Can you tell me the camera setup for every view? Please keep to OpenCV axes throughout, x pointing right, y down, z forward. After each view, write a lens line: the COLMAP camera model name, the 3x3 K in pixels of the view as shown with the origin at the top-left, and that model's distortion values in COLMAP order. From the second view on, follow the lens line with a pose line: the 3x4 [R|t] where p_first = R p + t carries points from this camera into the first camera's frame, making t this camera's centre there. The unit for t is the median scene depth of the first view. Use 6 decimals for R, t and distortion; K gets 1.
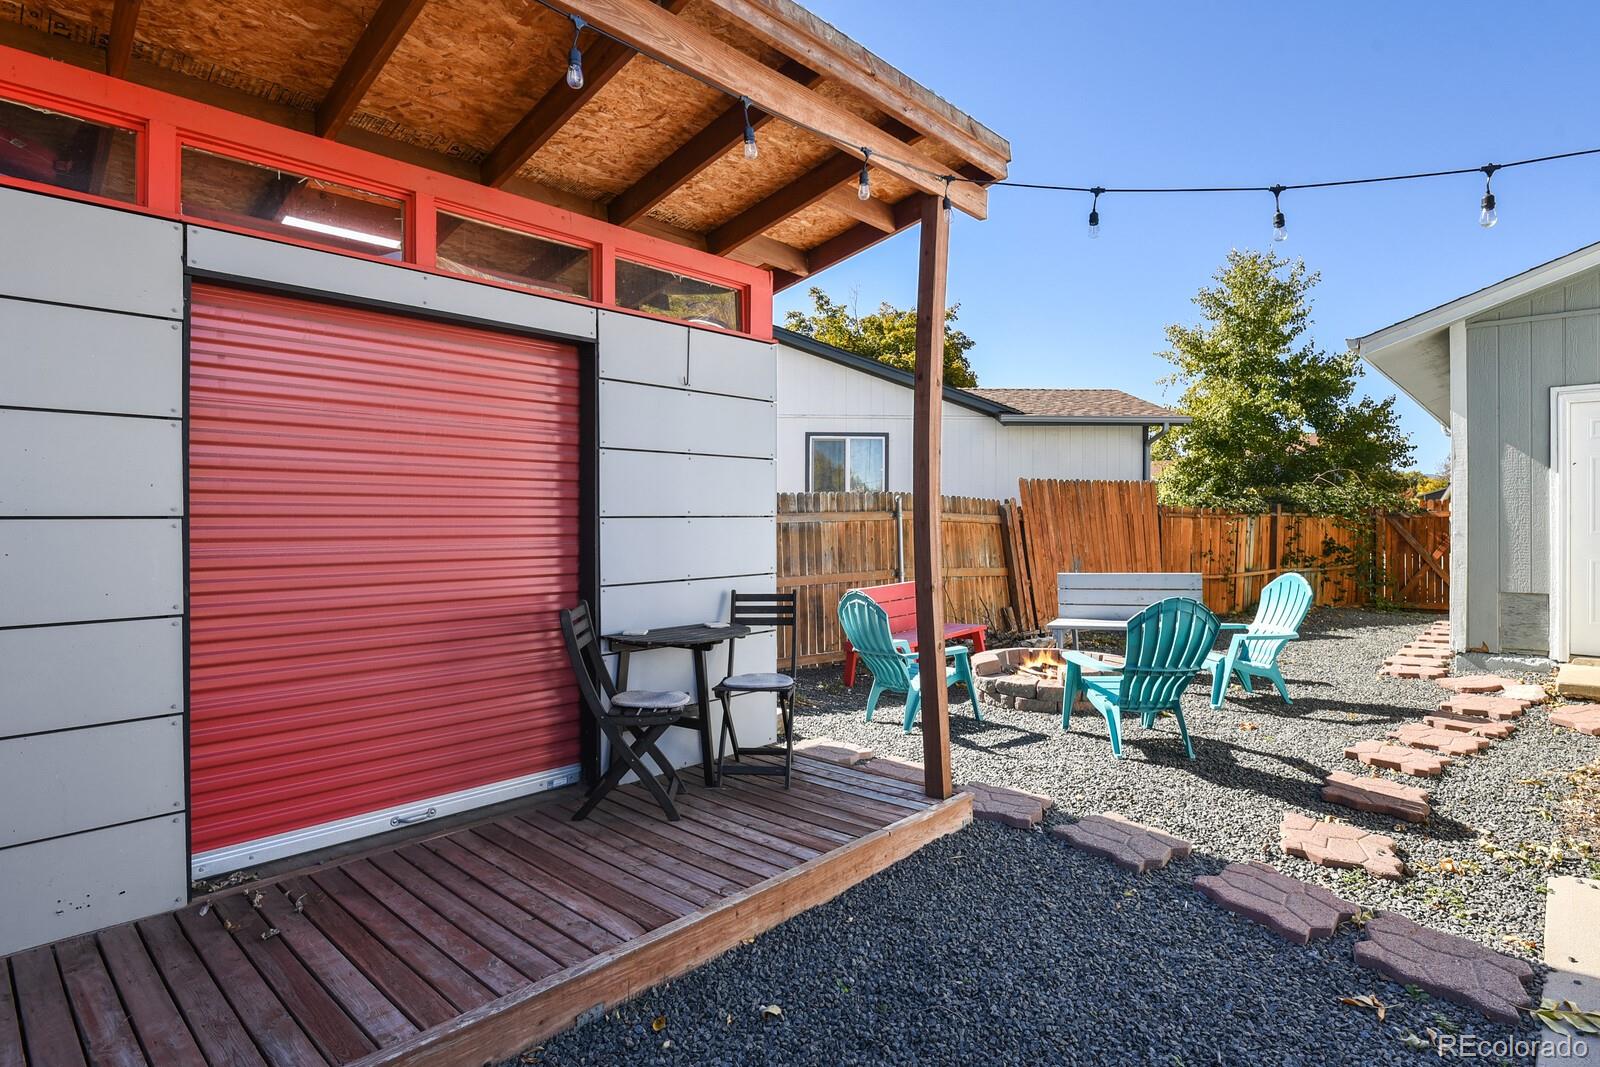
lens RADIAL K [[778.2, 0, 800.5], [0, 778.2, 530.3], [0, 0, 1]] dist [0.005300, -0.008944]
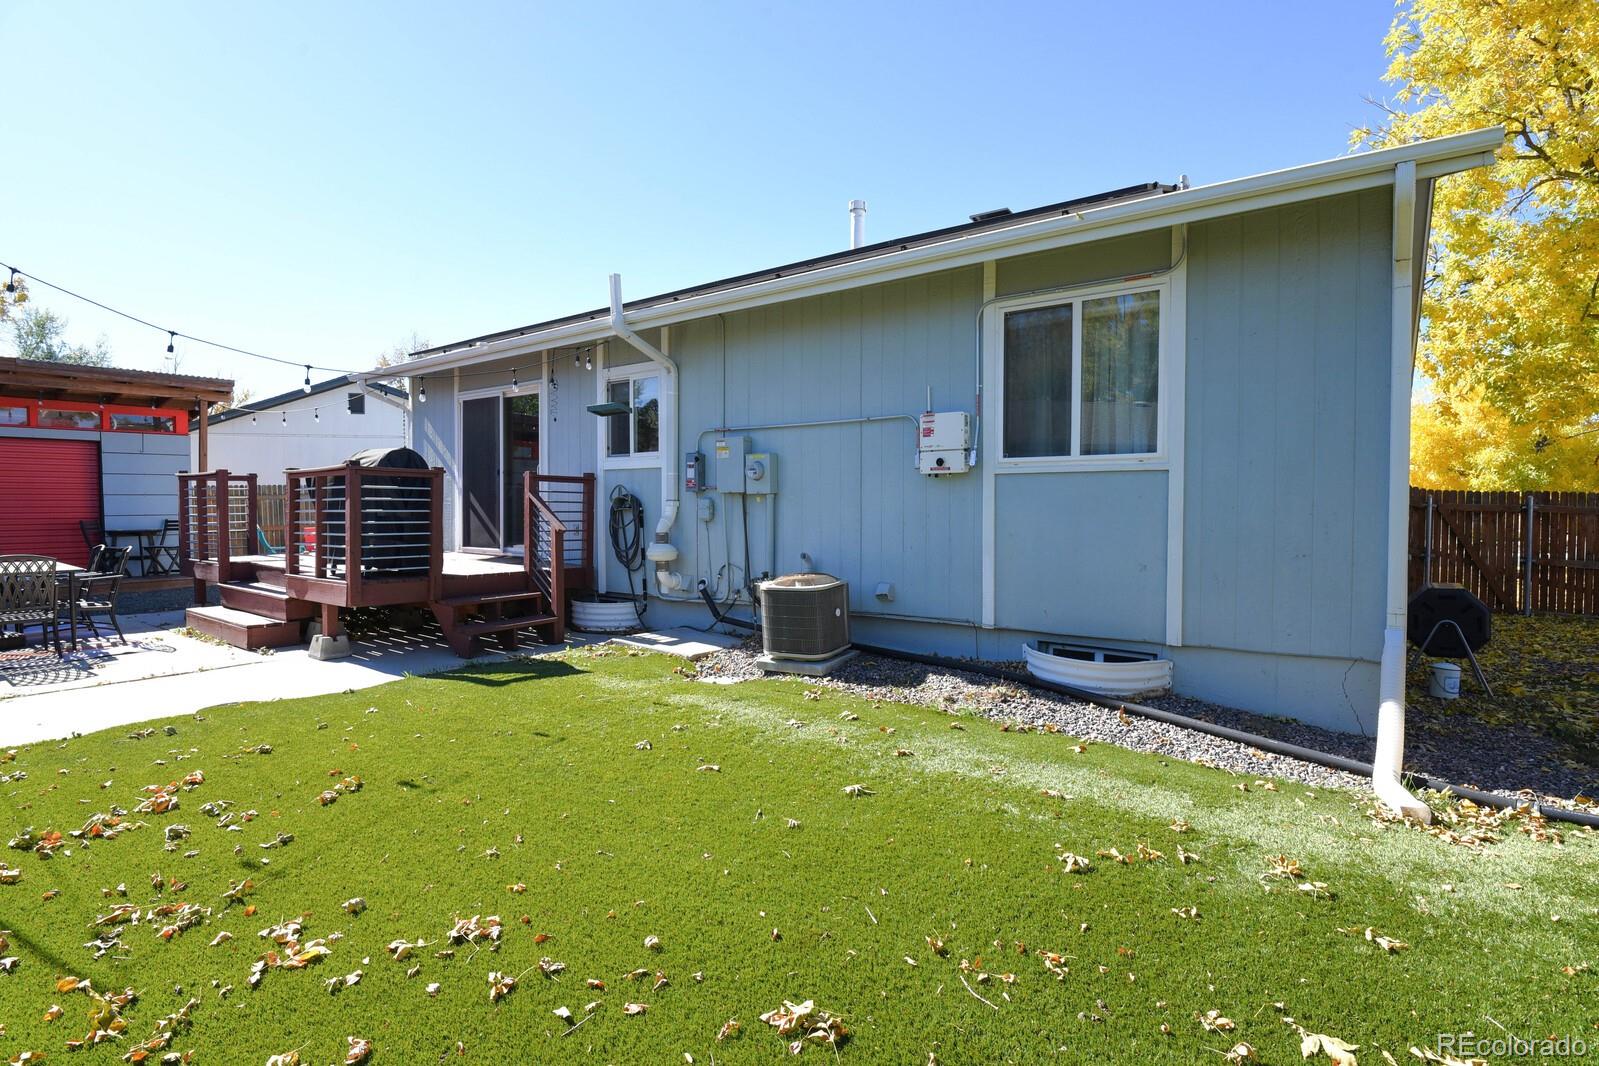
lens RADIAL K [[777.7, 0, 803.2], [0, 777.7, 533.9], [0, 0, 1]] dist [0.005300, -0.008944]
pose [[0.997888, 0.004220, 0.064816, 2.443902], [-0.005905, 0.999649, 0.025823, 0.046409], [-0.064684, -0.026151, 0.997563, -2.434305]]
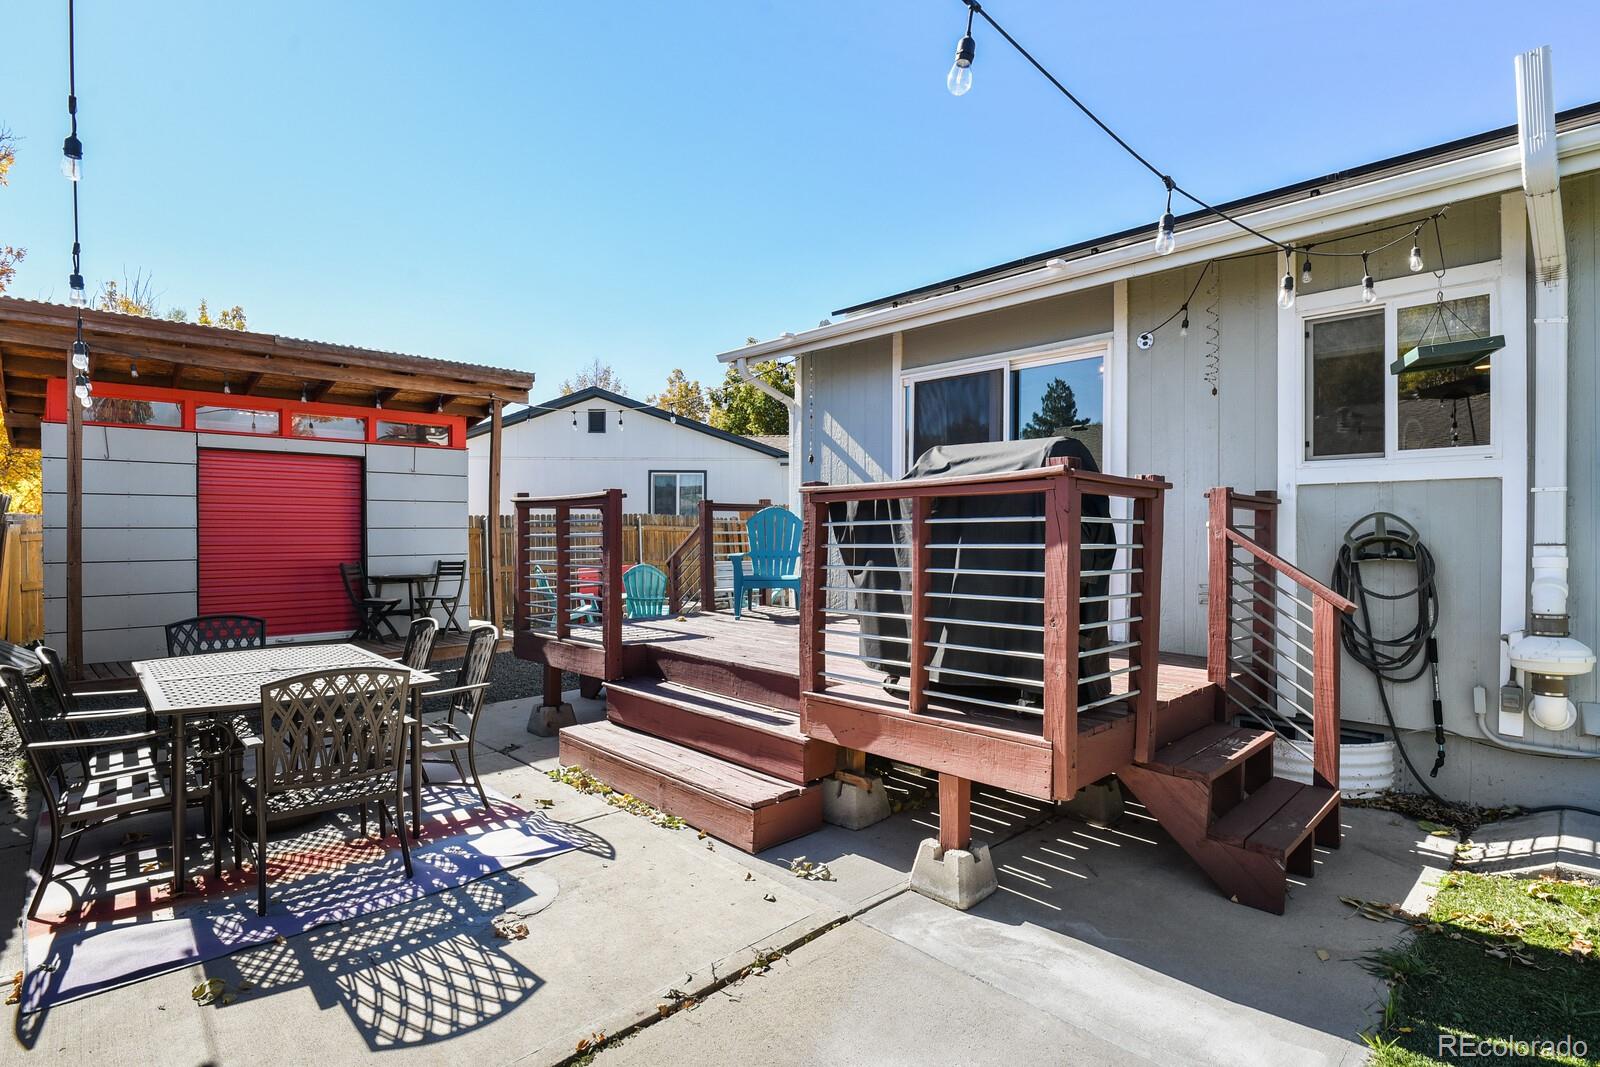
lens RADIAL K [[778.2, 0, 830.1], [0, 778.2, 538.4], [0, 0, 1]] dist [0.005300, -0.008944]
pose [[0.998295, 0.006560, -0.058009, 1.322071], [-0.006690, 0.999975, -0.002063, 0.011379], [0.057994, 0.002447, 0.998314, -1.348265]]
